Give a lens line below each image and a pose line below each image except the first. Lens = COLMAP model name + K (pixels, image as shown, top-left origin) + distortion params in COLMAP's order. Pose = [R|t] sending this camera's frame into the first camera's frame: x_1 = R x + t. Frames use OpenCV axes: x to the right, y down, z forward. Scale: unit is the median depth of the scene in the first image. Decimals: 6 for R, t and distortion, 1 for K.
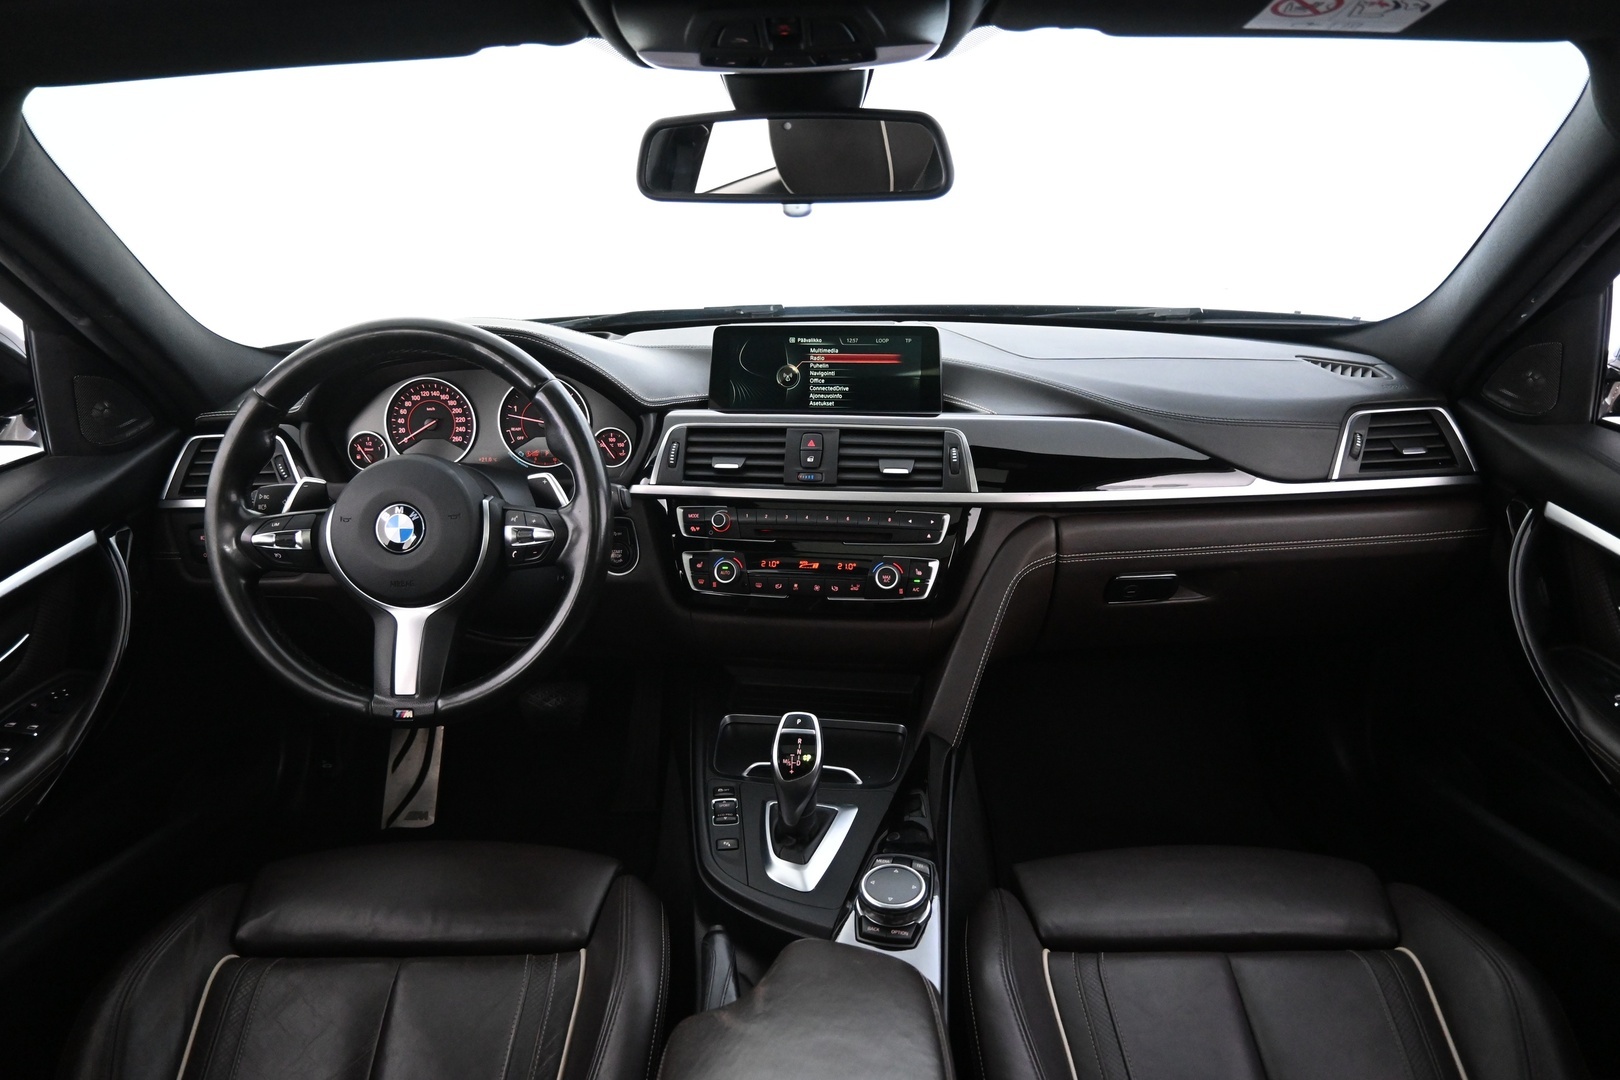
lens RADIAL K [[1108.7, 0, 811.1], [0, 1108.7, 541.3], [0, 0, 1]] dist [0.000741, -0.003847]
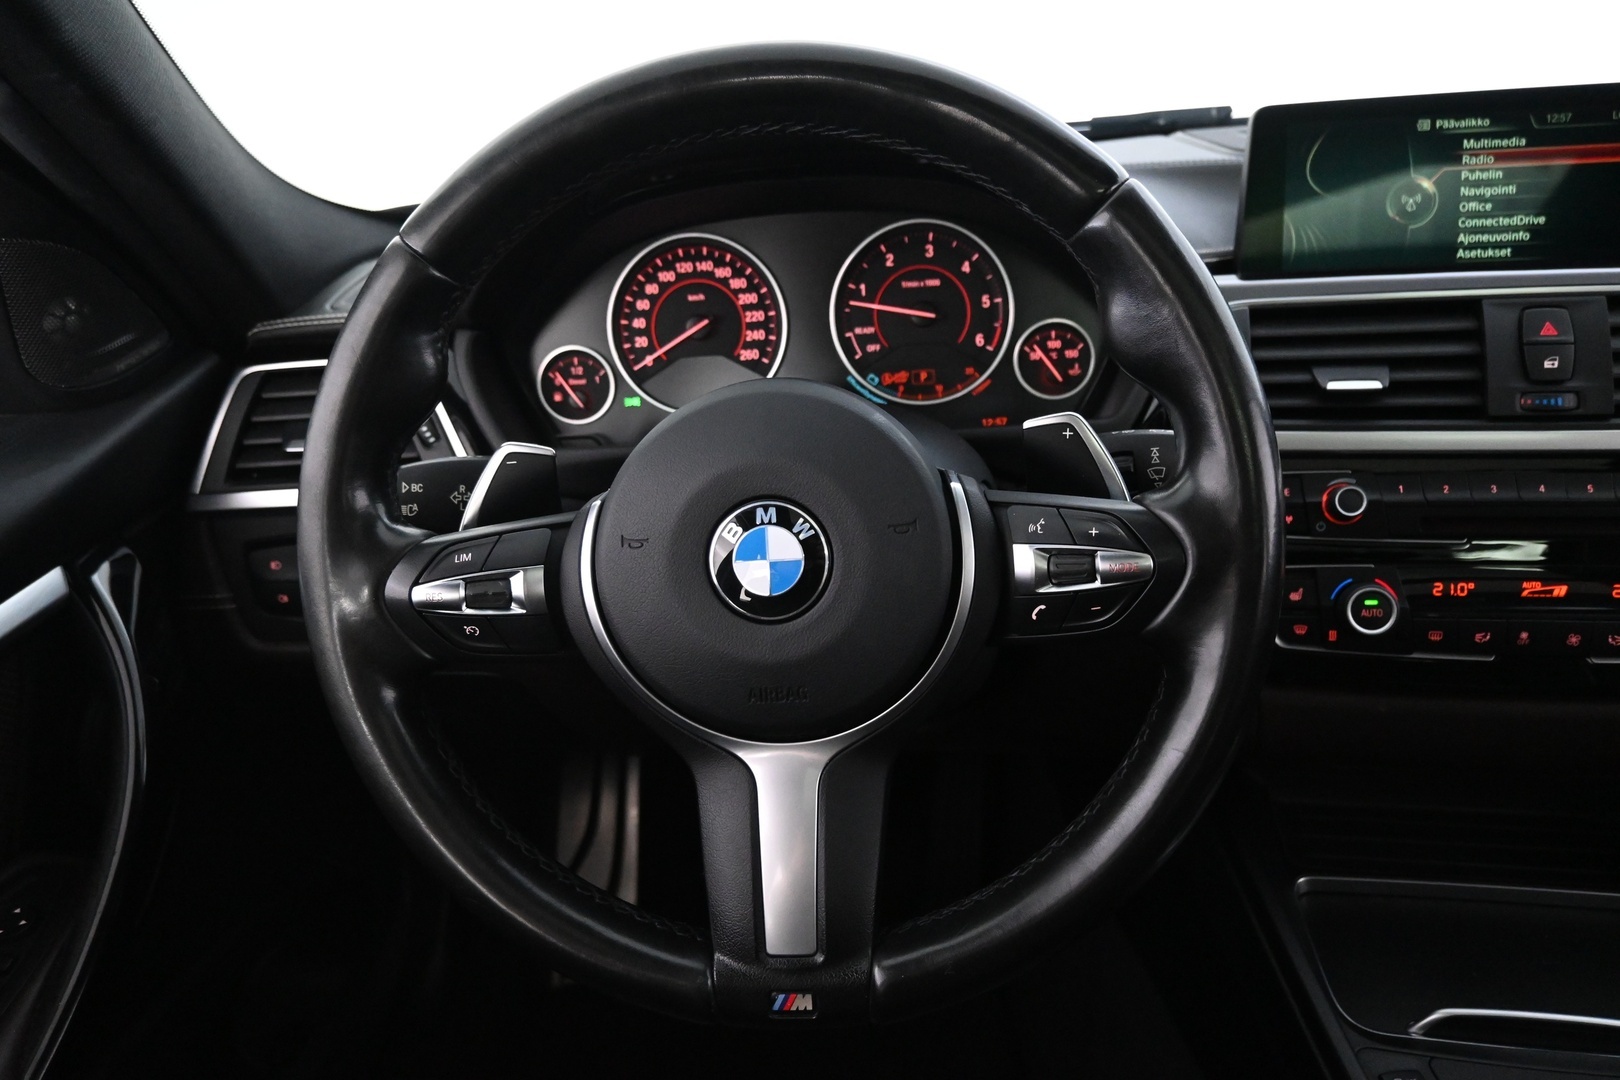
lens RADIAL K [[1178.8, 0, 806.2], [0, 1178.8, 540.3], [0, 0, 1]] dist [0.002317, -0.003343]
pose [[0.998357, -0.031753, -0.047707, -0.287835], [0.033972, 0.998342, 0.046460, -0.033258], [0.046152, -0.048005, 0.997780, 0.485362]]
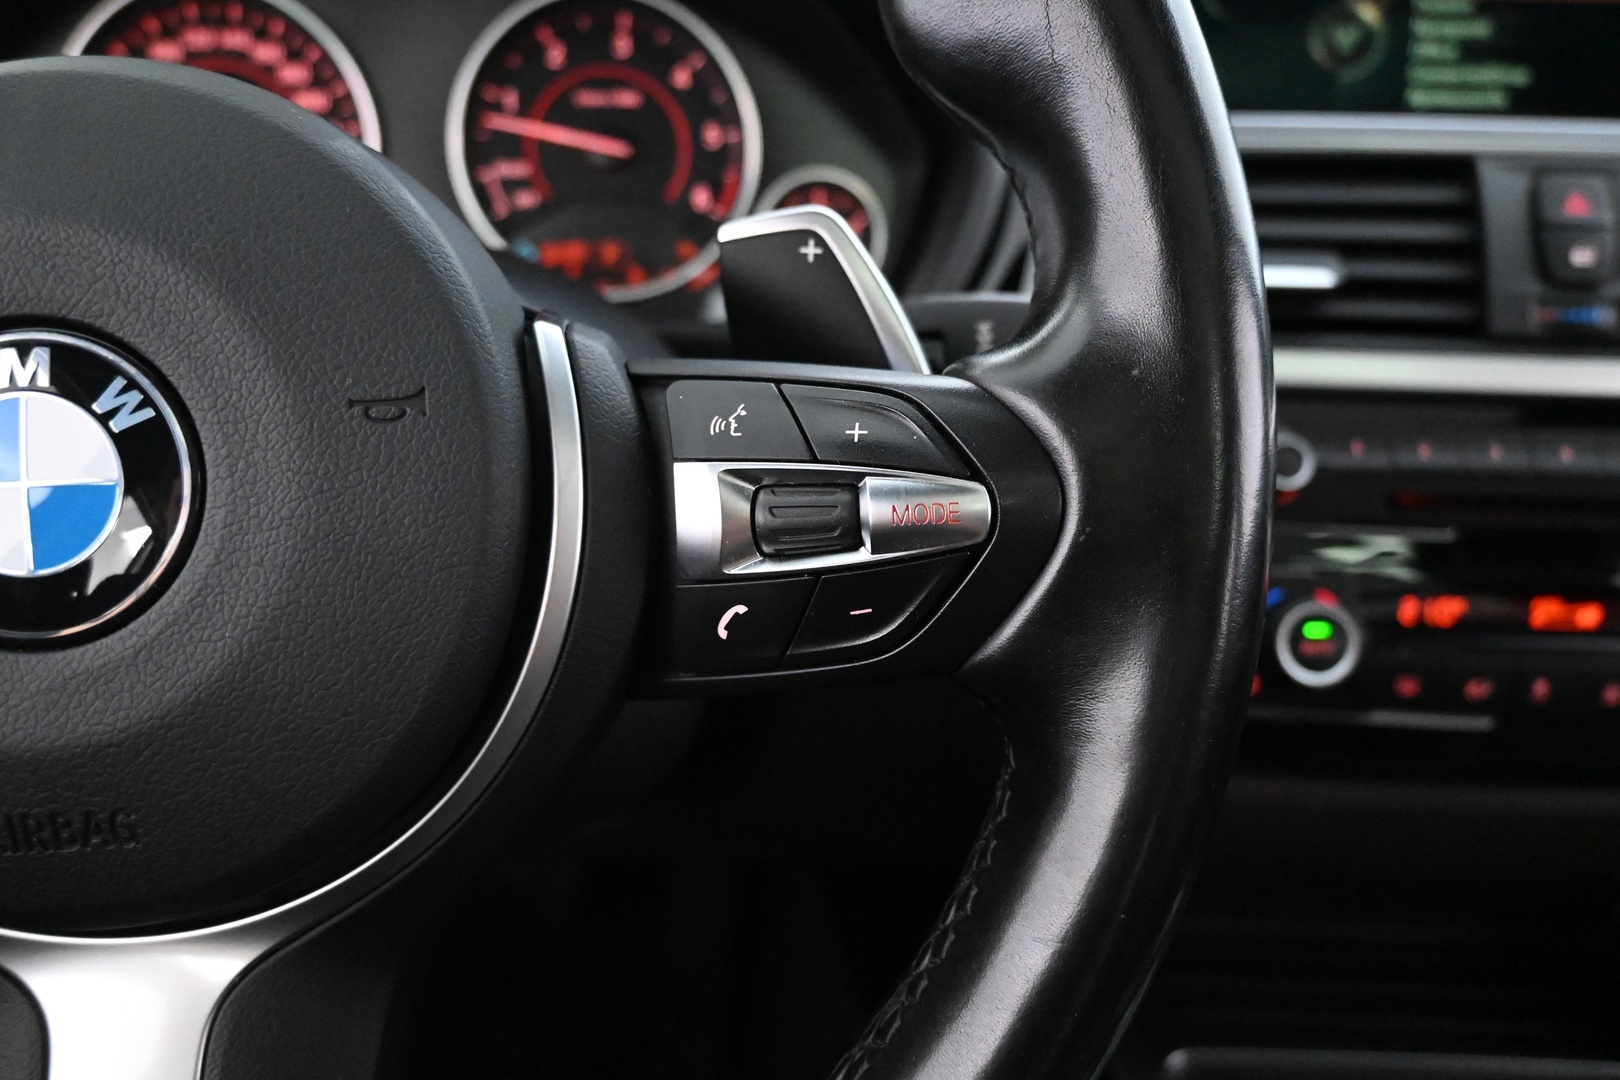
lens RADIAL K [[1220.5, 0, 813.7], [0, 1220.5, 545.6], [0, 0, 1]] dist [-0.004774, 0.004947]
pose [[0.991816, -0.007374, 0.127463, -0.242152], [0.004875, 0.999790, 0.019910, -0.004349], [-0.127583, -0.019126, 0.991644, 0.697455]]
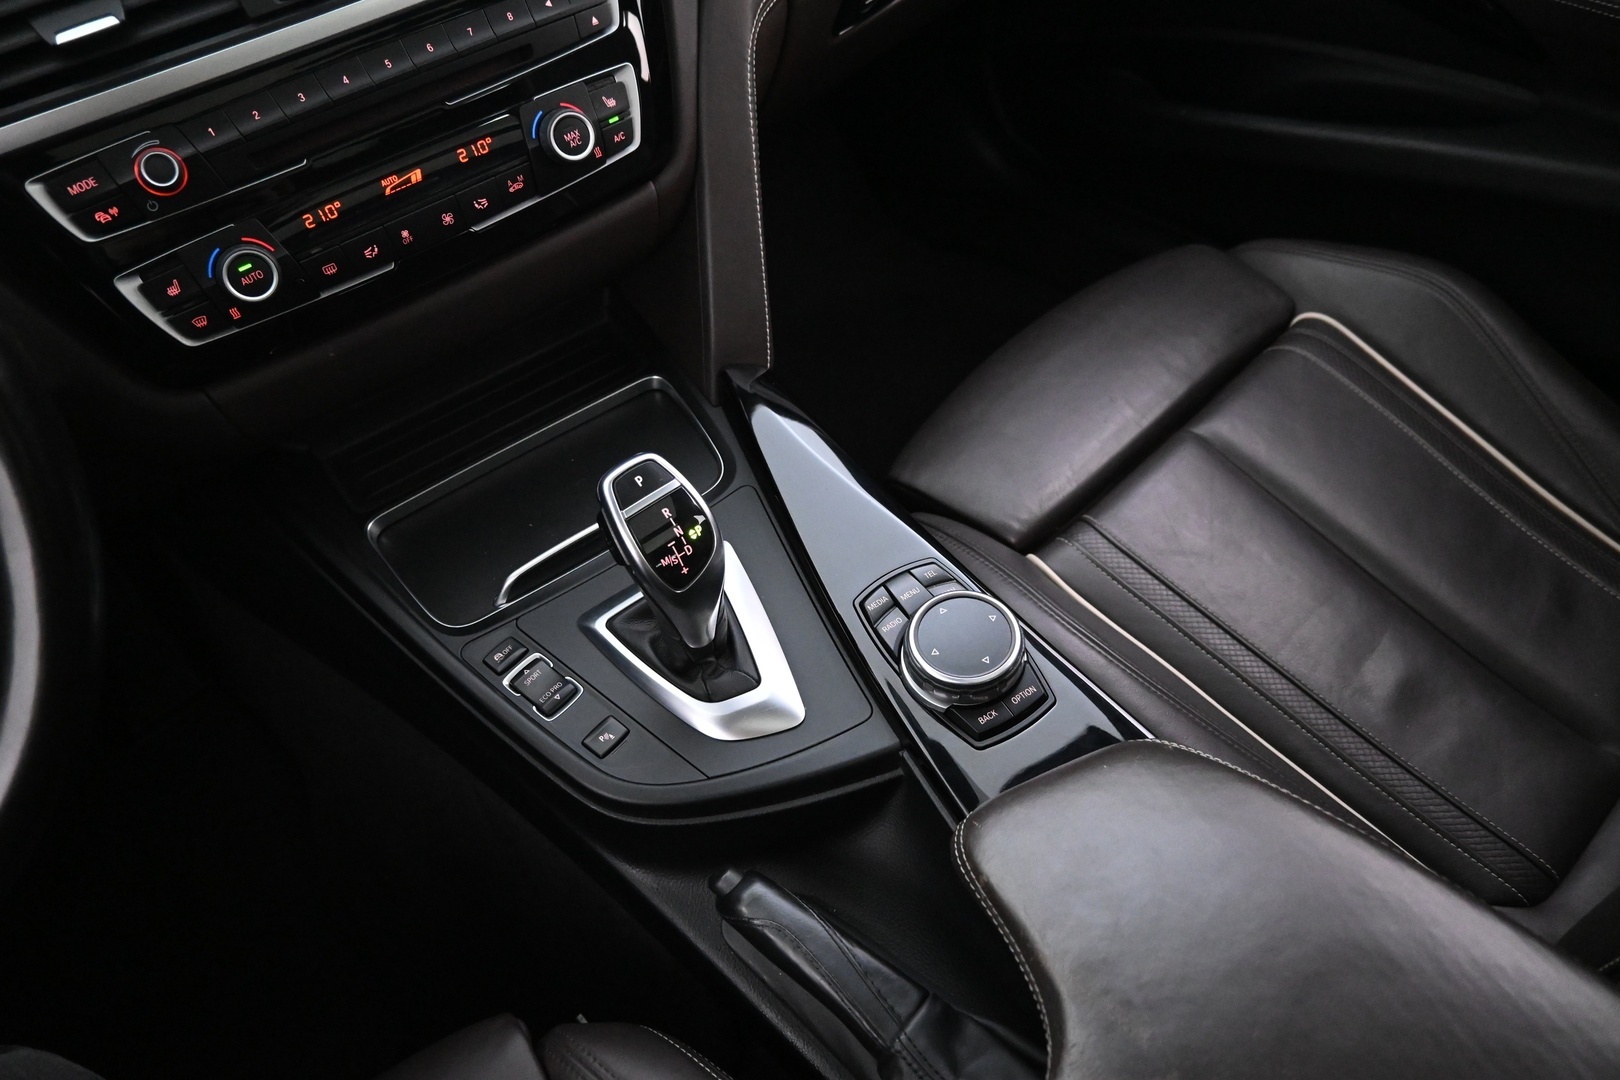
lens RADIAL K [[1108.7, 0, 813.4], [0, 1108.7, 539.1], [0, 0, 1]] dist [0.000741, -0.003847]
pose [[0.718533, -0.559019, 0.413773, -0.155266], [0.324099, 0.795522, 0.511962, -0.041669], [-0.615362, -0.233758, 0.752786, 0.500237]]
